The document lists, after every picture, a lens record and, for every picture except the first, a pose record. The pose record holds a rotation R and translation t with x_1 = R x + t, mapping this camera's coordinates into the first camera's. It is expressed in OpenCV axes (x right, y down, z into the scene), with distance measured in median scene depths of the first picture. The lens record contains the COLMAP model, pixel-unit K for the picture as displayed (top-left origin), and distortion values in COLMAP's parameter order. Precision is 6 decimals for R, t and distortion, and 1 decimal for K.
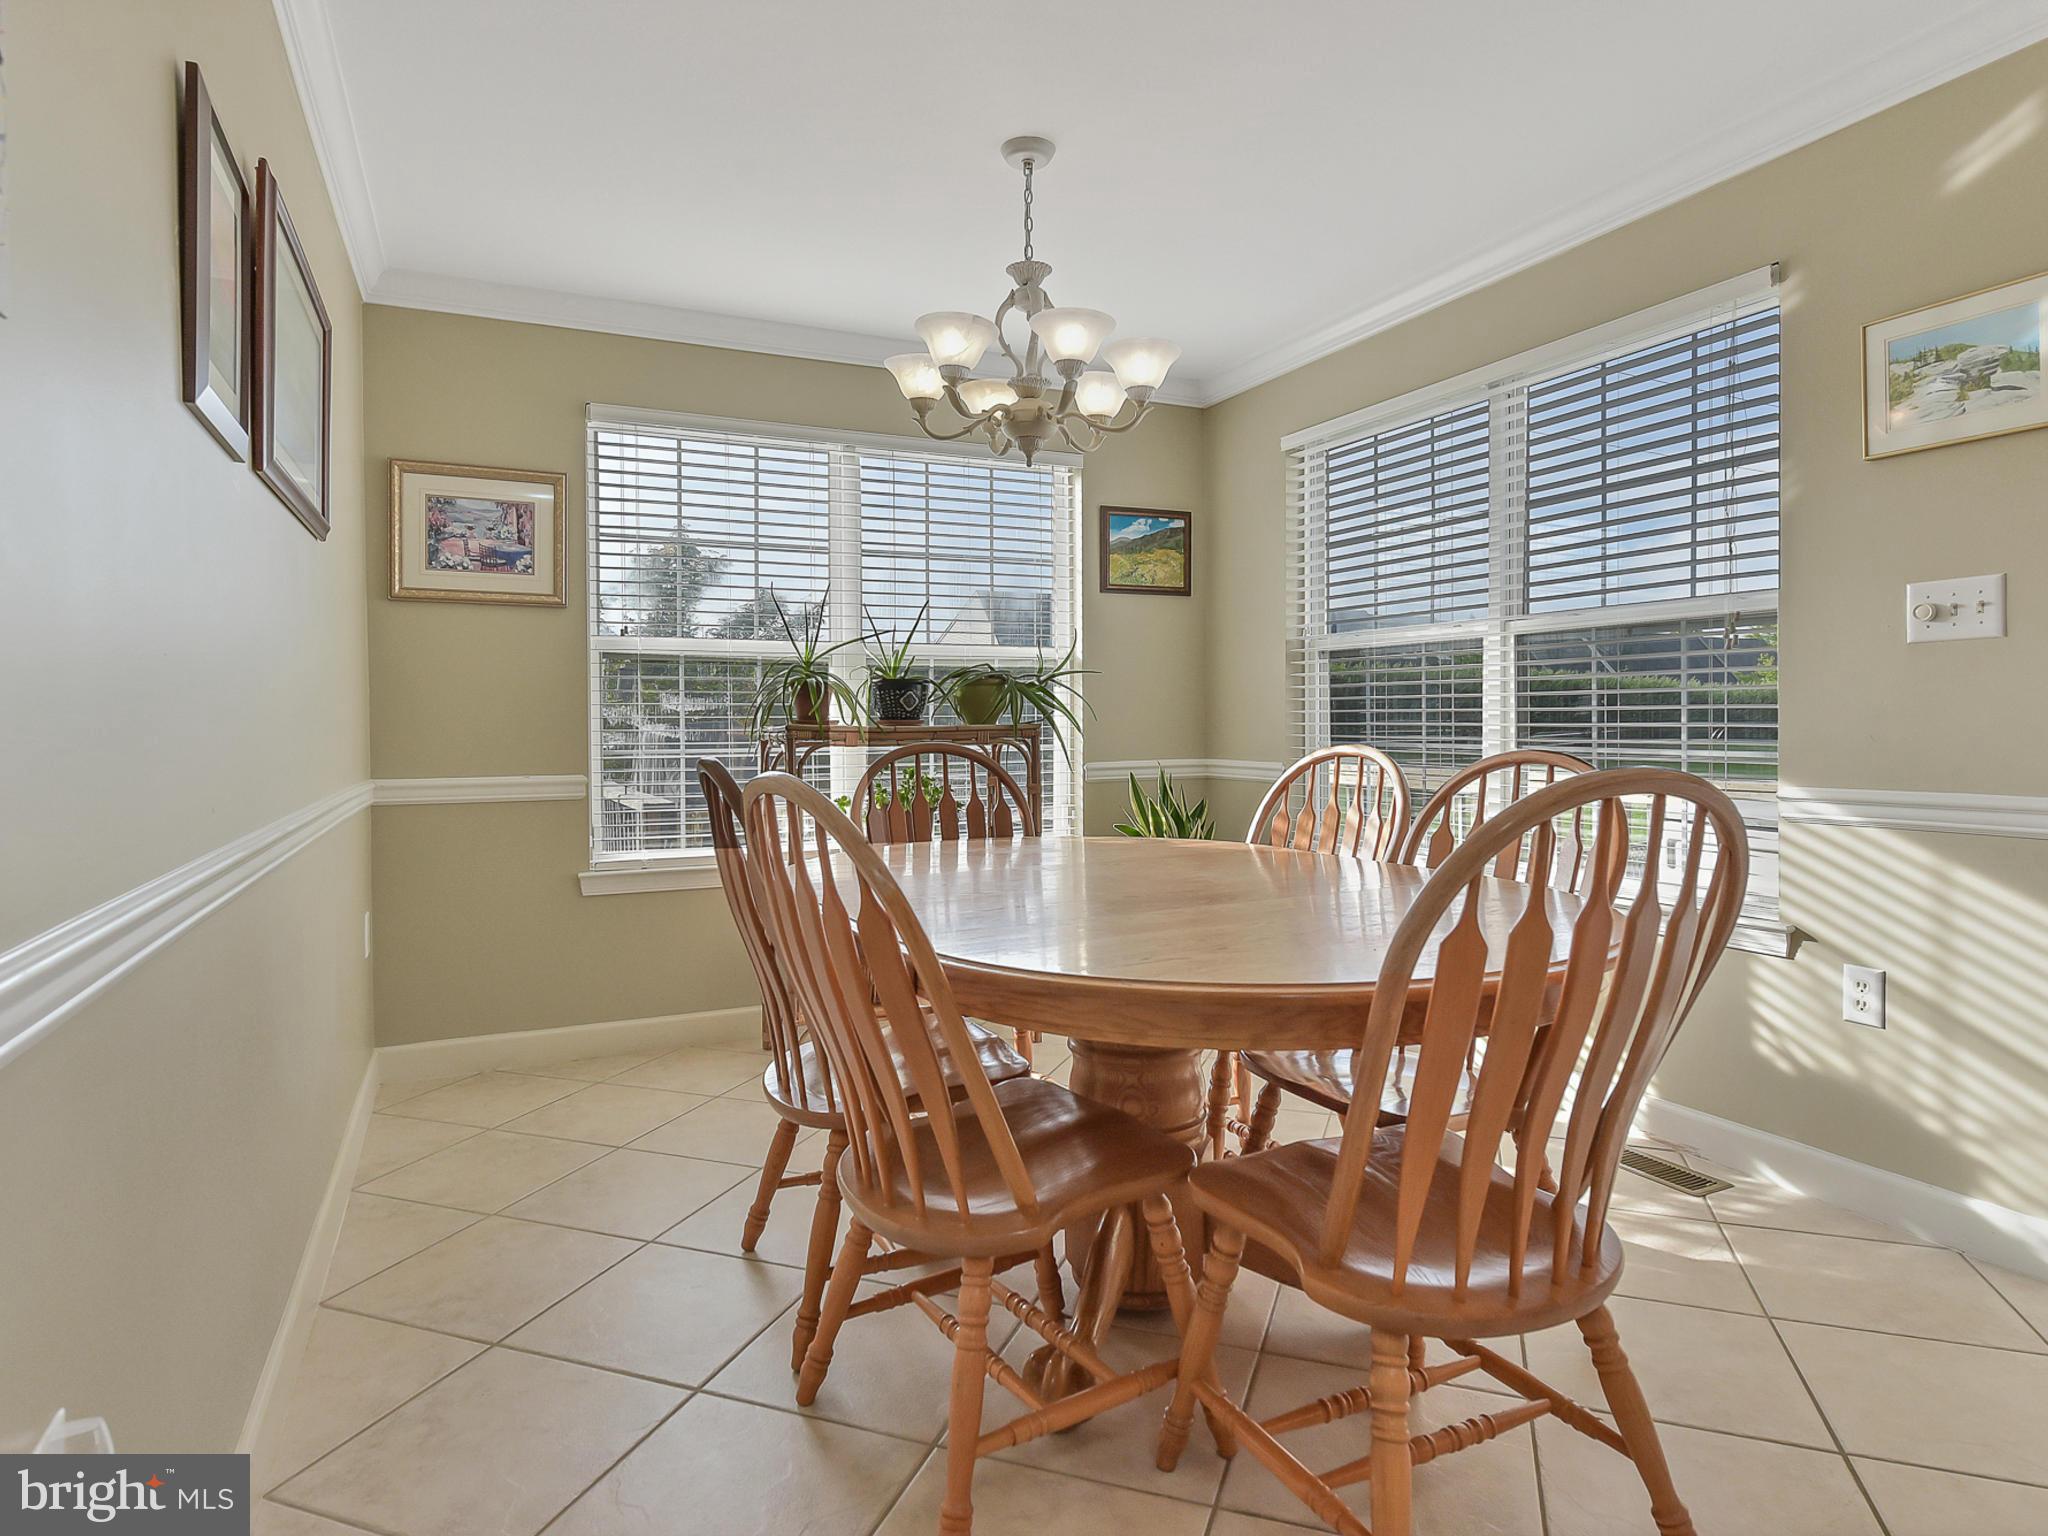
lens RADIAL K [[1148.2, 0, 1023.0], [0, 1148.2, 732.8], [0, 0, 1]] dist [-0.039028, -0.000041]
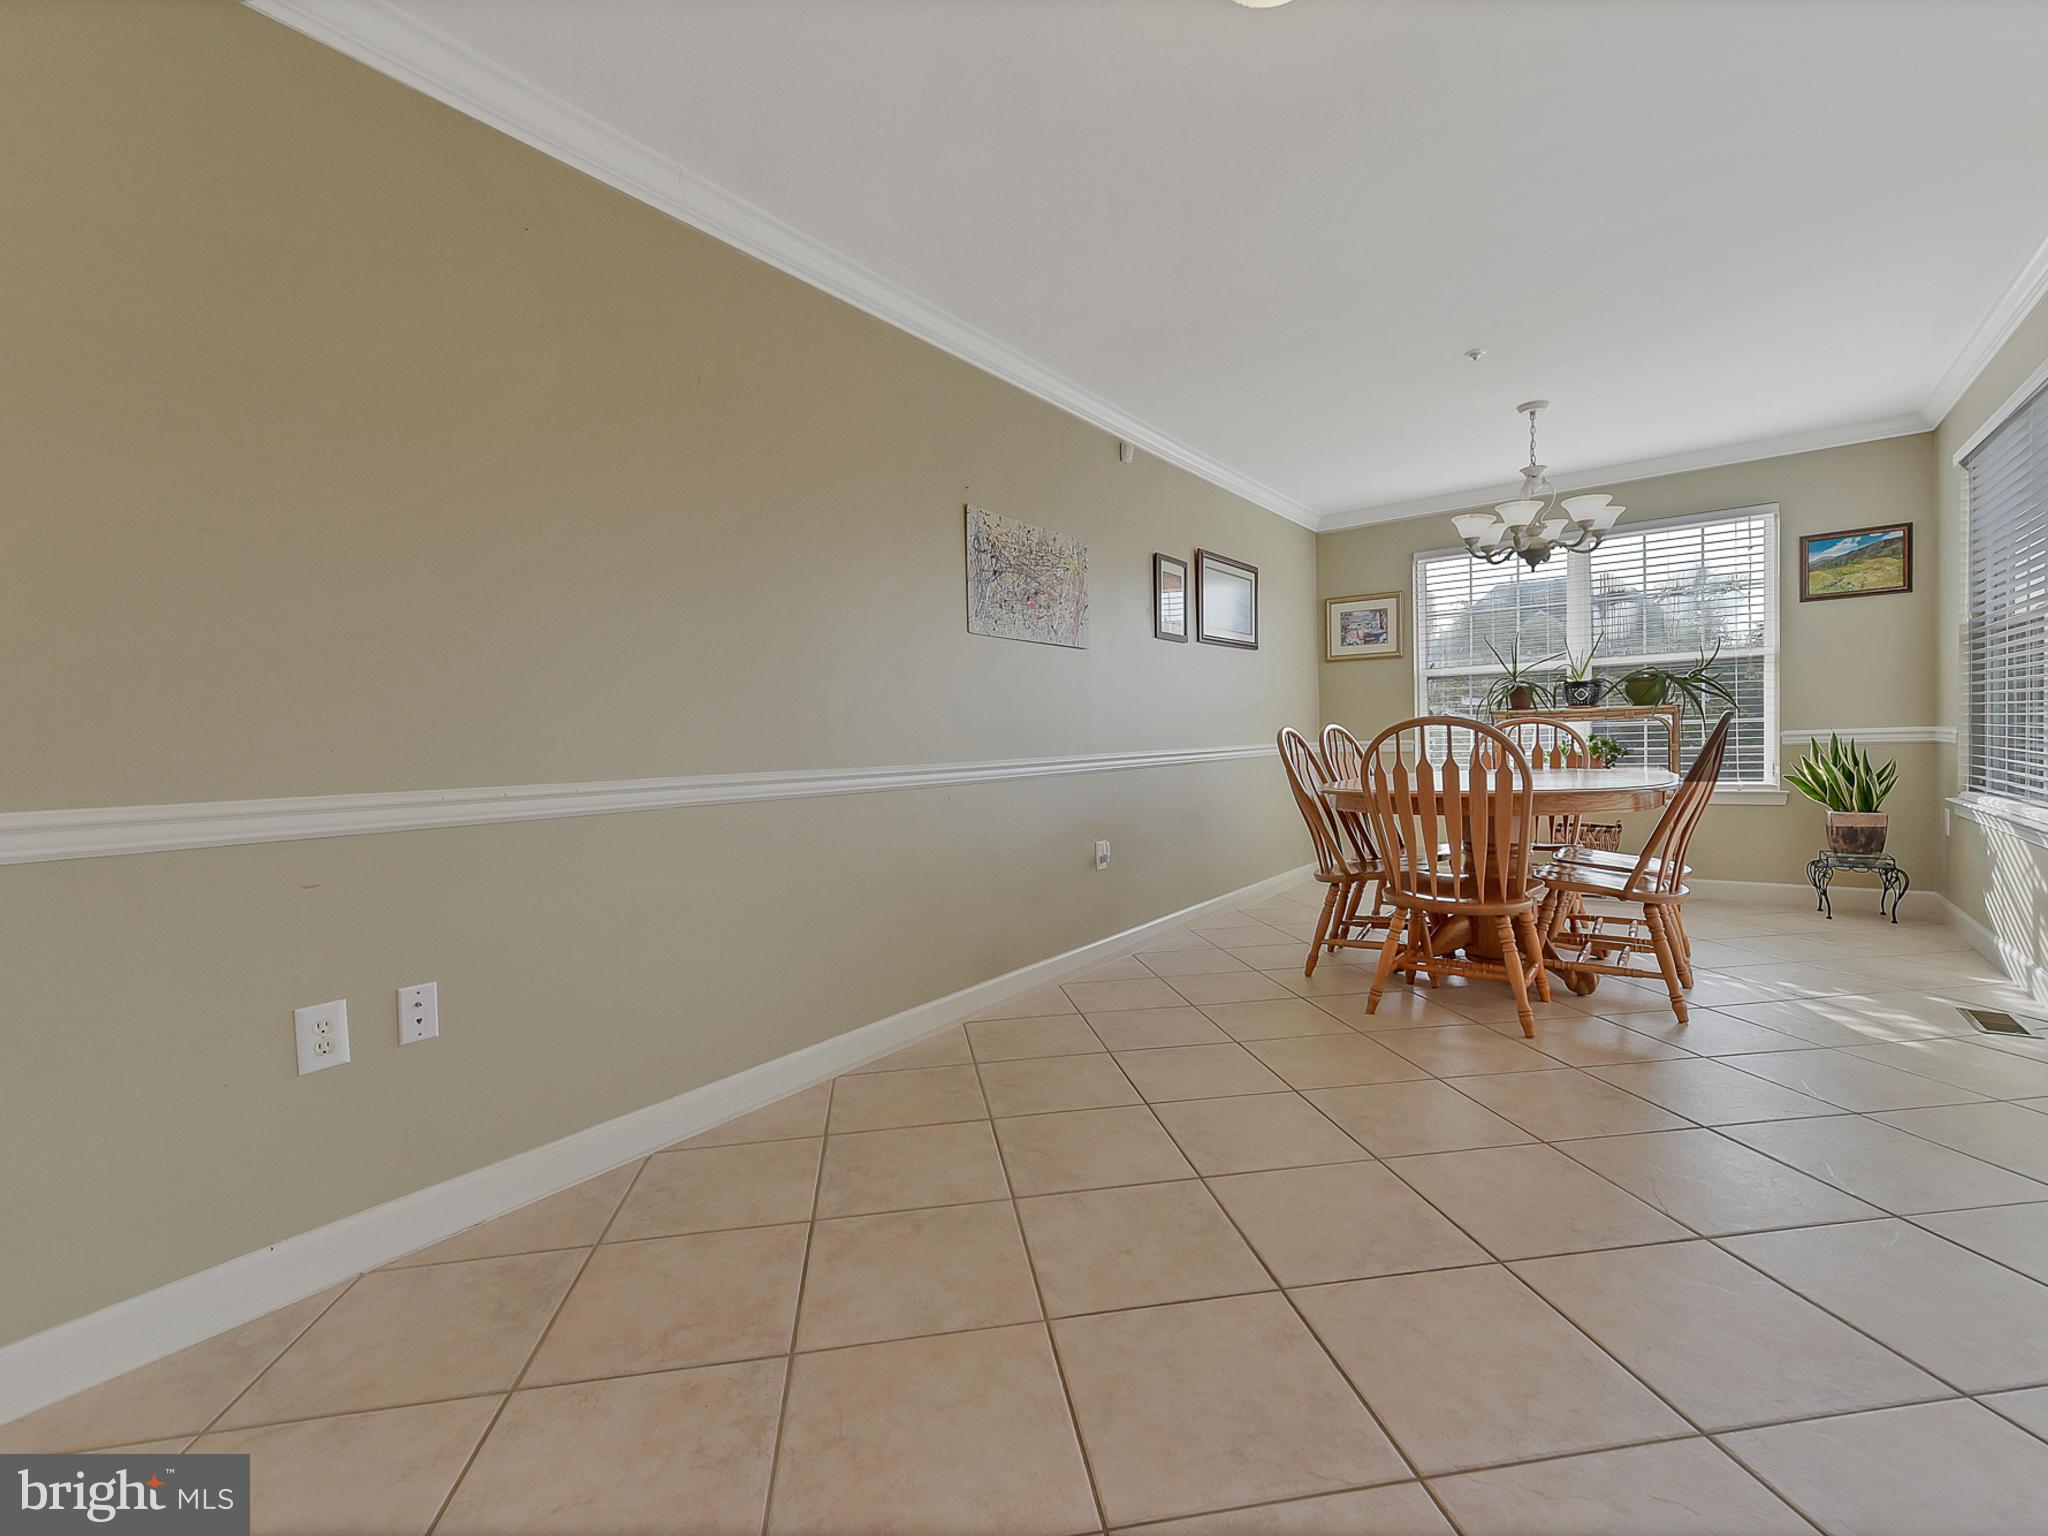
lens RADIAL K [[901.8, 0, 1024.0], [0, 901.8, 768.0], [0, 0, 1]] dist [-0.000397, -0.000081]
pose [[0.471008, 0.019454, -0.881915, 0.570914], [0.019004, 0.999301, 0.032193, 0.018989], [0.881924, -0.031923, 0.470309, -0.294035]]
